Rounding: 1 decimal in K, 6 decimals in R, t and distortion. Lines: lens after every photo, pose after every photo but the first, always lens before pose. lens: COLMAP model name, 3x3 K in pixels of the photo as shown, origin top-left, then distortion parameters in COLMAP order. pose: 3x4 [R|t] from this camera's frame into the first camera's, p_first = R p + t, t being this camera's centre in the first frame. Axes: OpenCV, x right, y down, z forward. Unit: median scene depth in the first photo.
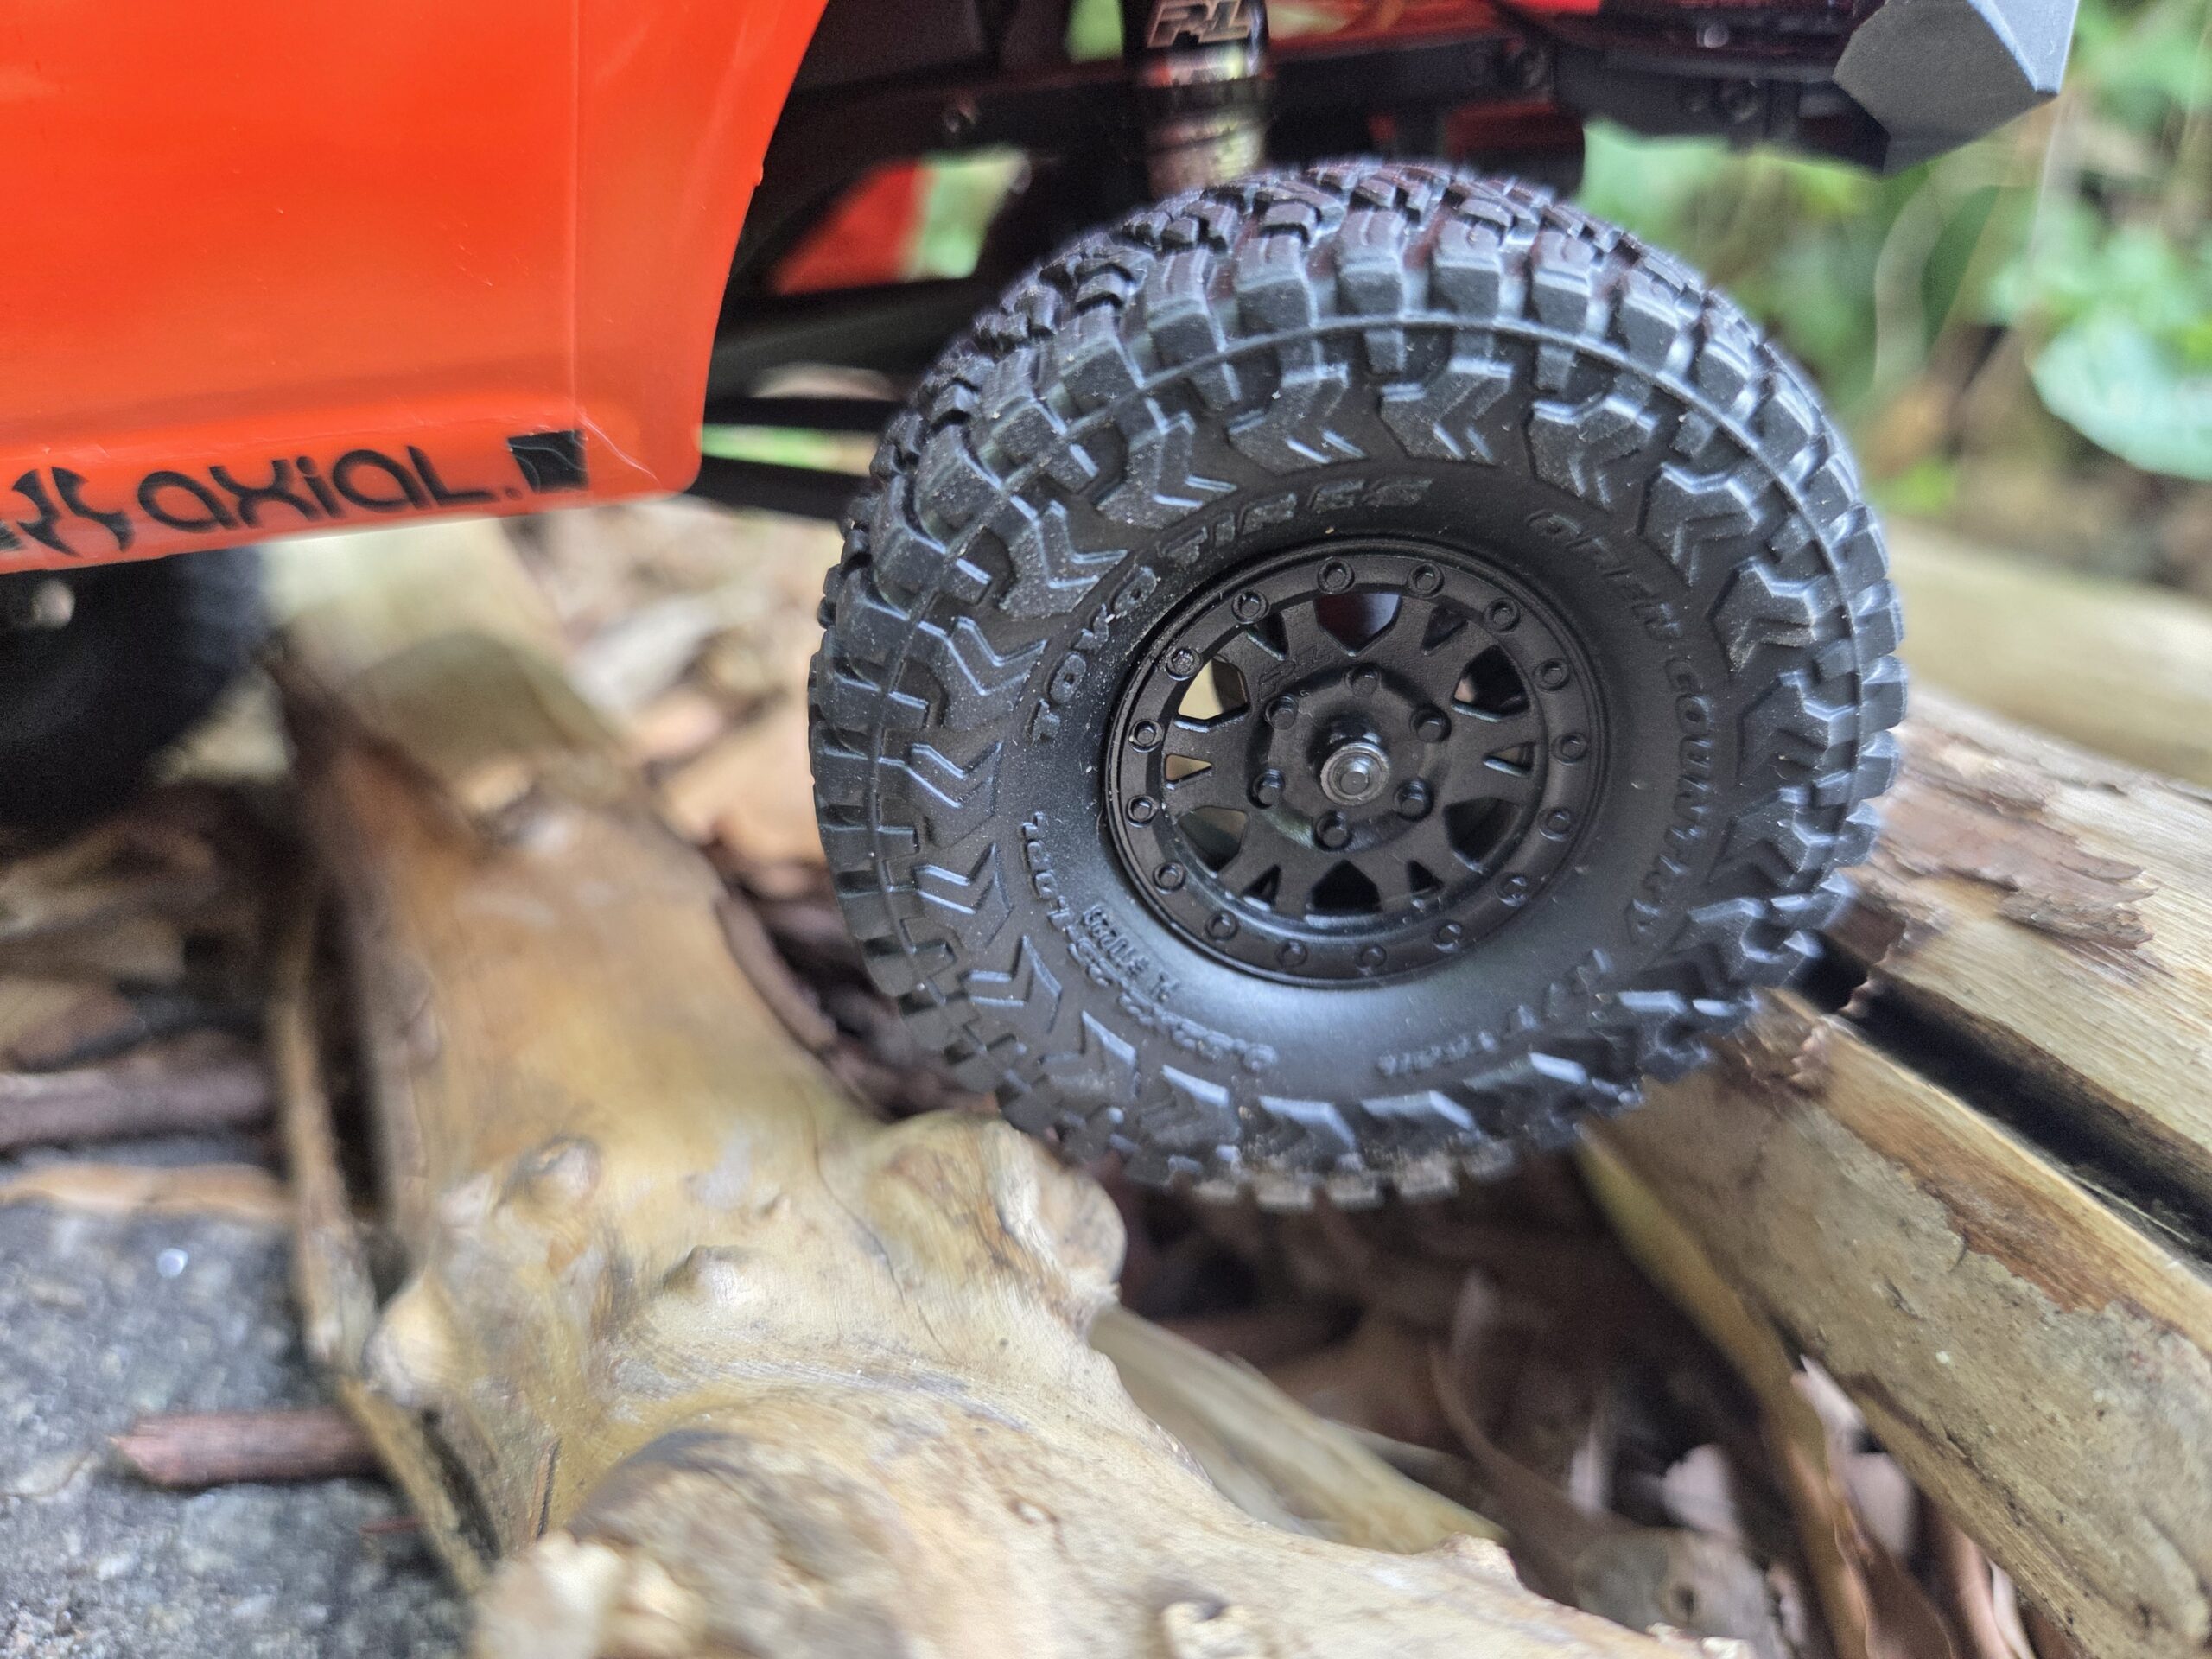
lens RADIAL K [[1787.7, 0, 1106.0], [0, 1787.7, 829.5], [0, 0, 1]] dist [-0.065945, 0.008477]
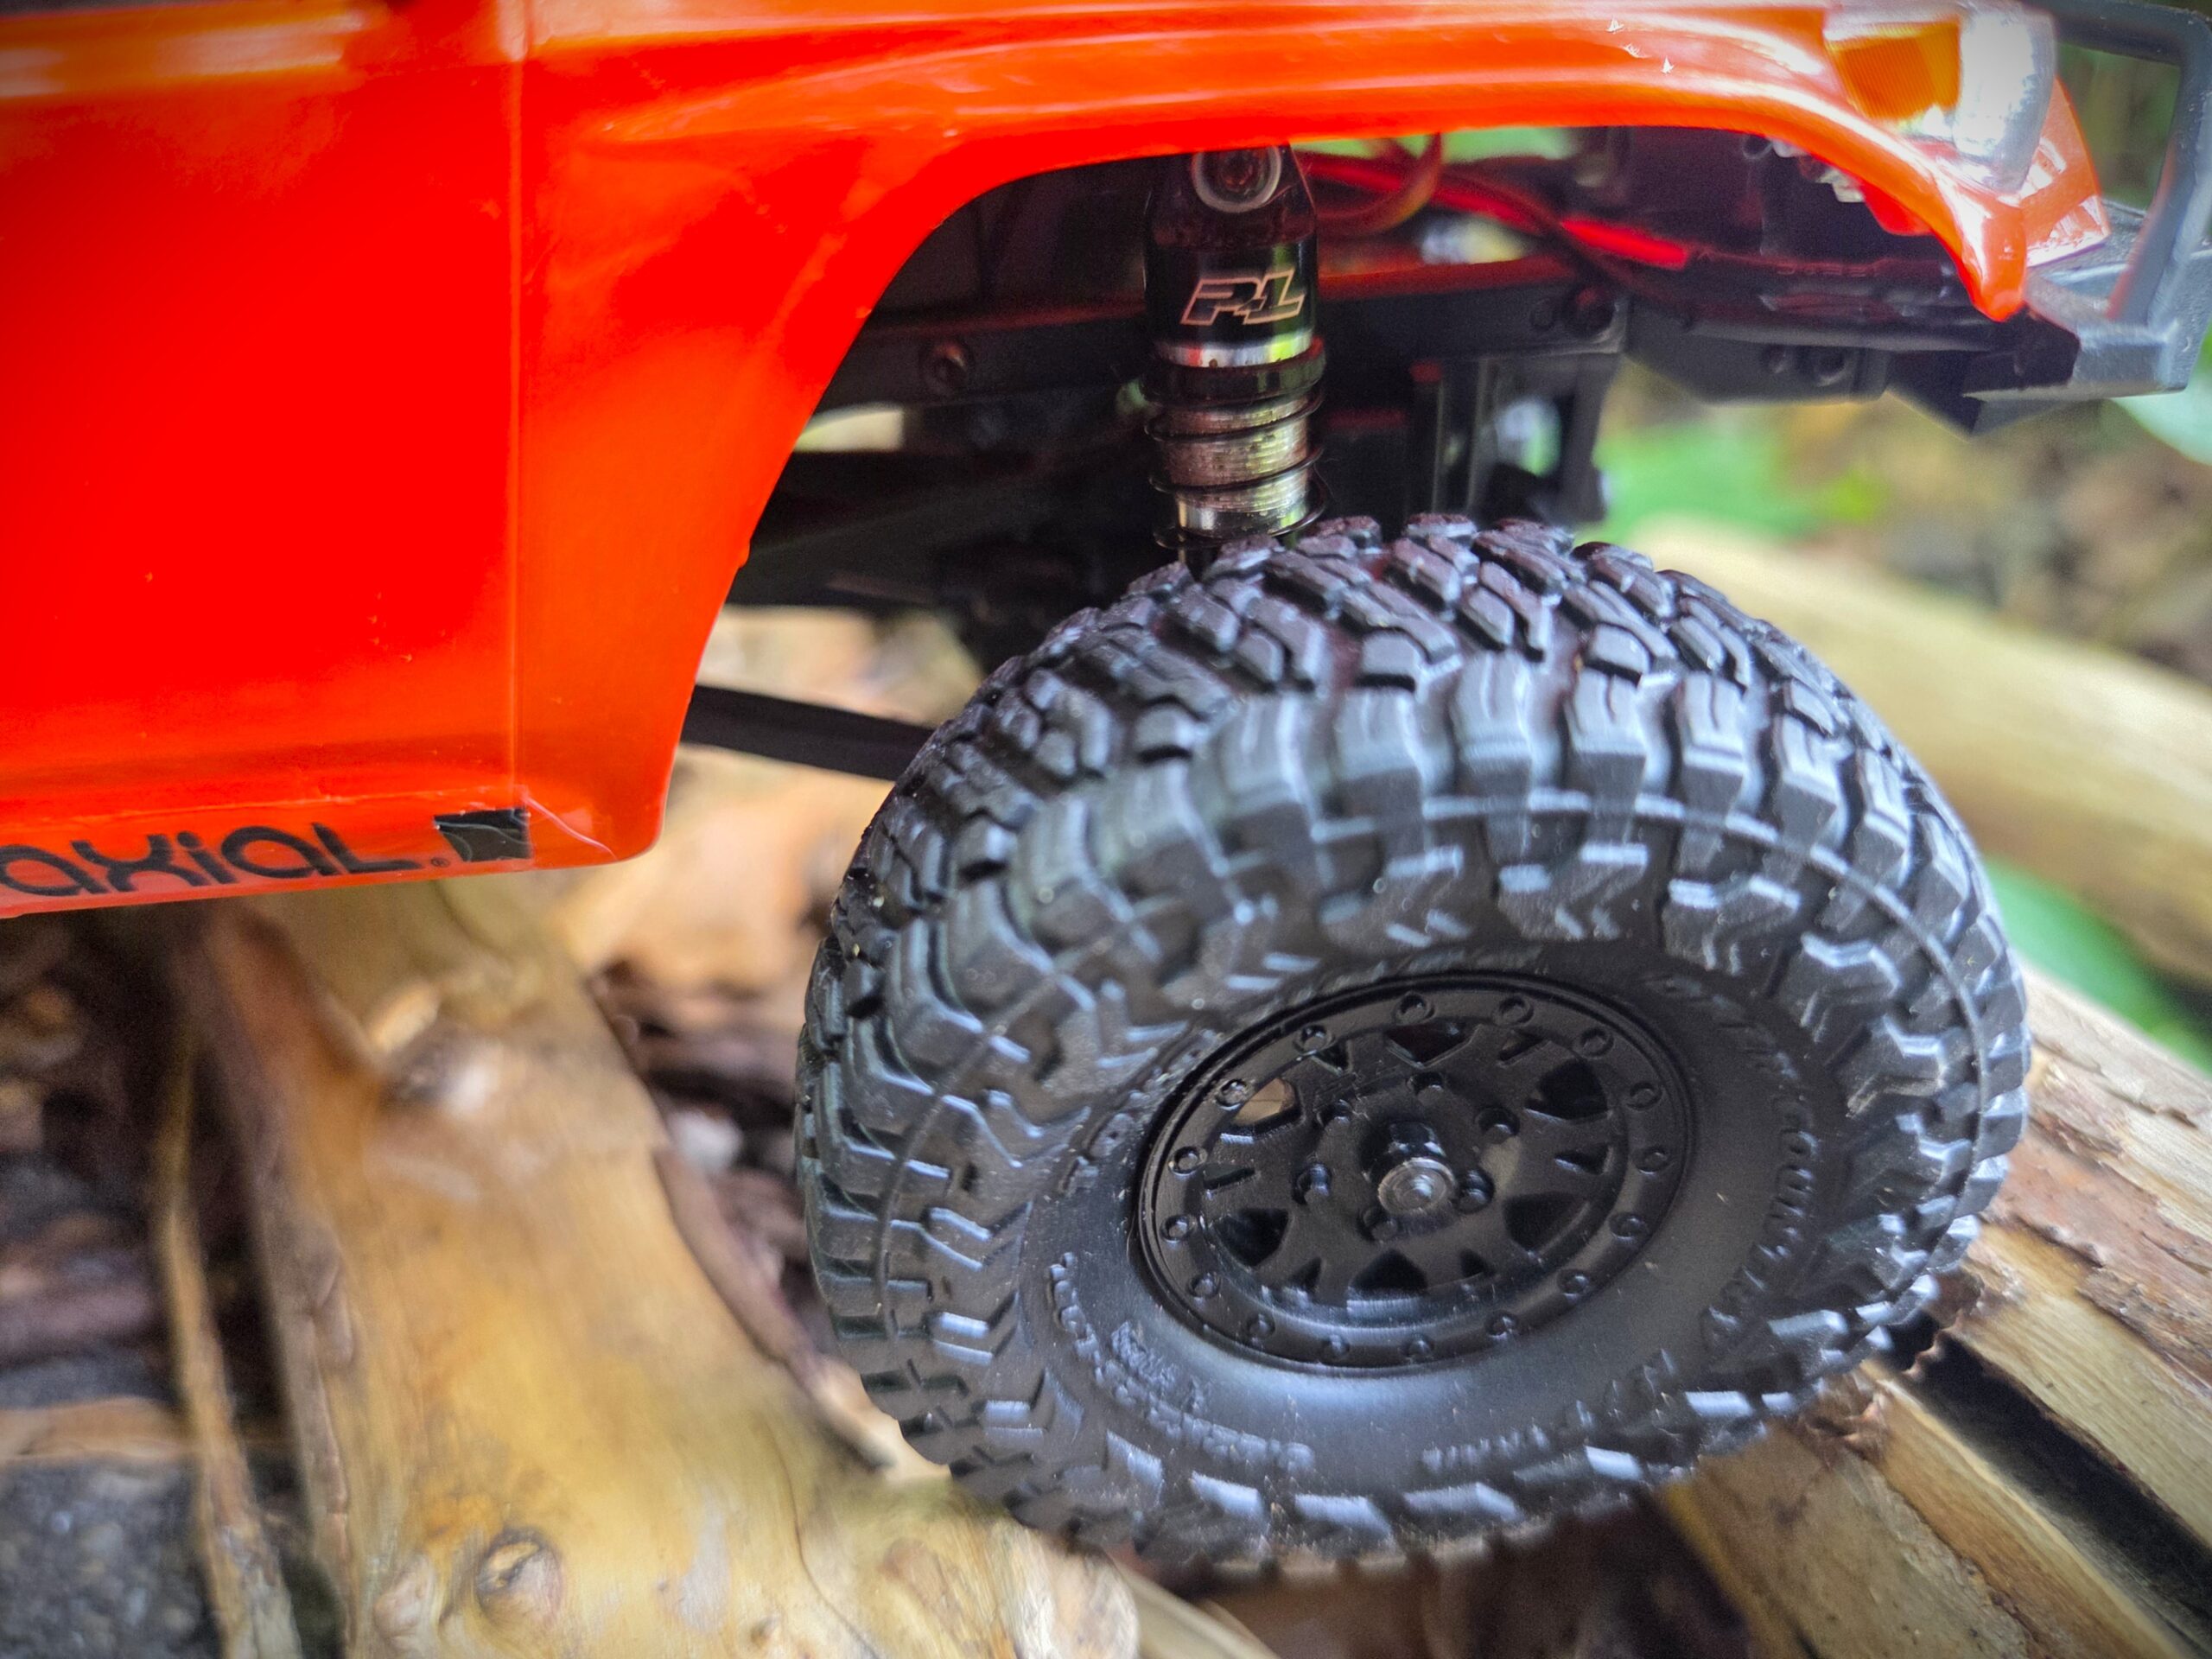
lens RADIAL K [[1787.7, 0, 1106.0], [0, 1787.7, 829.5], [0, 0, 1]] dist [-0.065945, 0.008477]
pose [[0.997263, -0.004256, 0.073815, -0.081329], [-0.001099, 0.997378, 0.072356, -0.276195], [-0.073930, -0.072239, 0.994644, 0.135003]]
